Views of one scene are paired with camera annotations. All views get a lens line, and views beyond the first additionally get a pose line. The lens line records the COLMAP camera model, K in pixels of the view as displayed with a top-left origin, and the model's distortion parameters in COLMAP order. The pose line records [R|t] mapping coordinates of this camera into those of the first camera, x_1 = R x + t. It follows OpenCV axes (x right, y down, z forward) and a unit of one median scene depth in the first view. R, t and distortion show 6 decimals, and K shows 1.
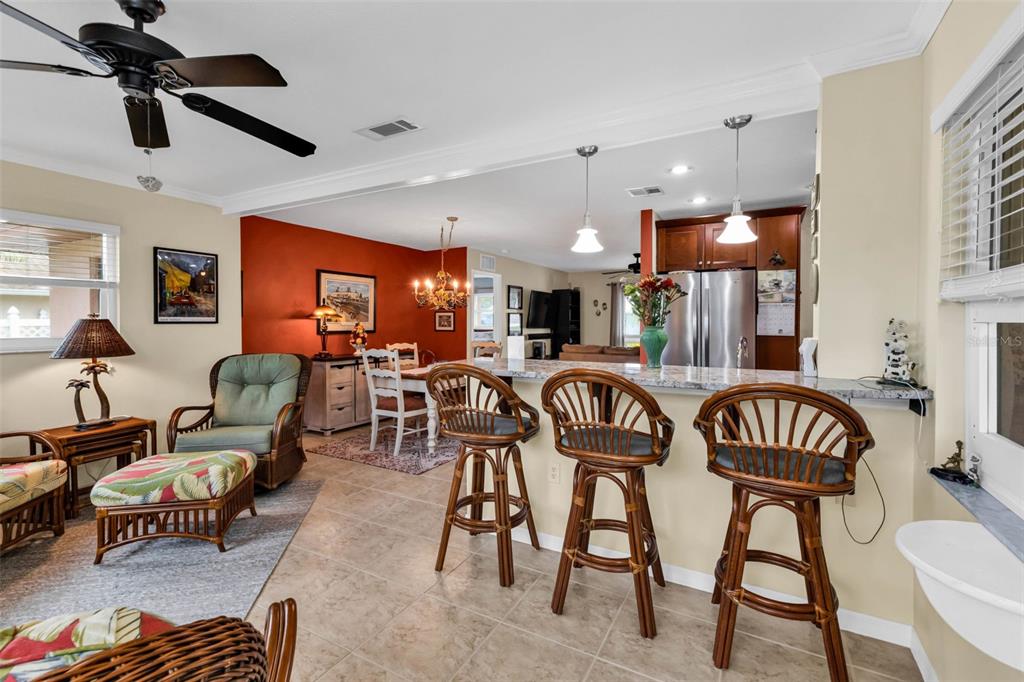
lens RADIAL K [[448.6, 0, 533.0], [0, 448.6, 322.0], [0, 0, 1]] dist [0.003200, -0.001045]
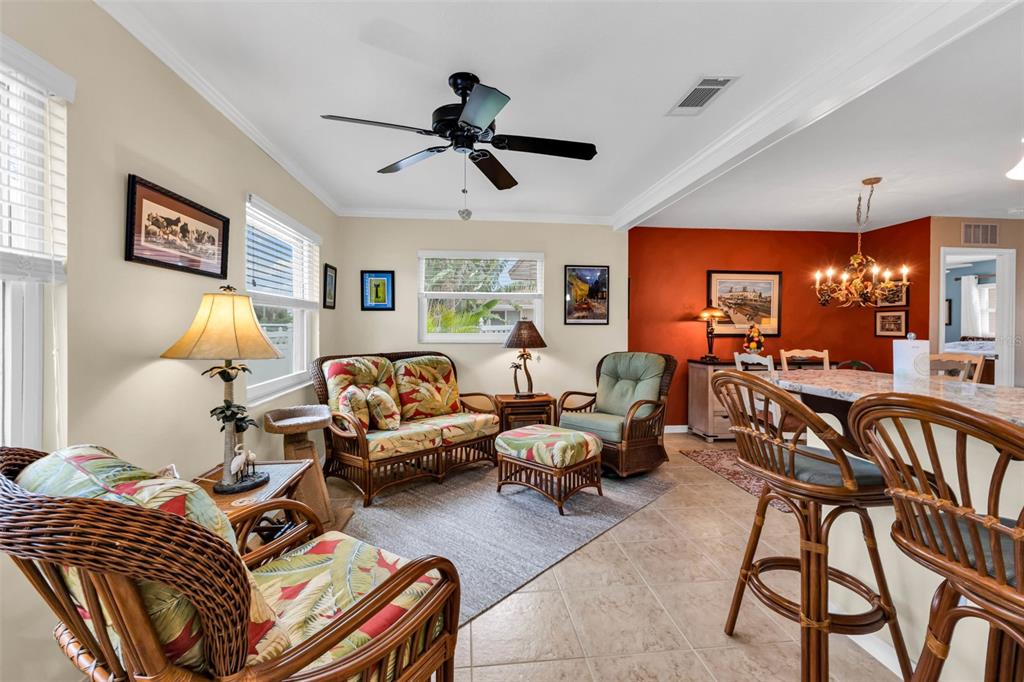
lens RADIAL K [[448.6, 0, 515.0], [0, 448.6, 329.1], [0, 0, 1]] dist [0.003200, -0.001045]
pose [[0.557248, 0.003080, -0.830340, 0.156891], [-0.001681, 0.999995, 0.002581, 0.014110], [0.830344, -0.000043, 0.557251, 0.171769]]
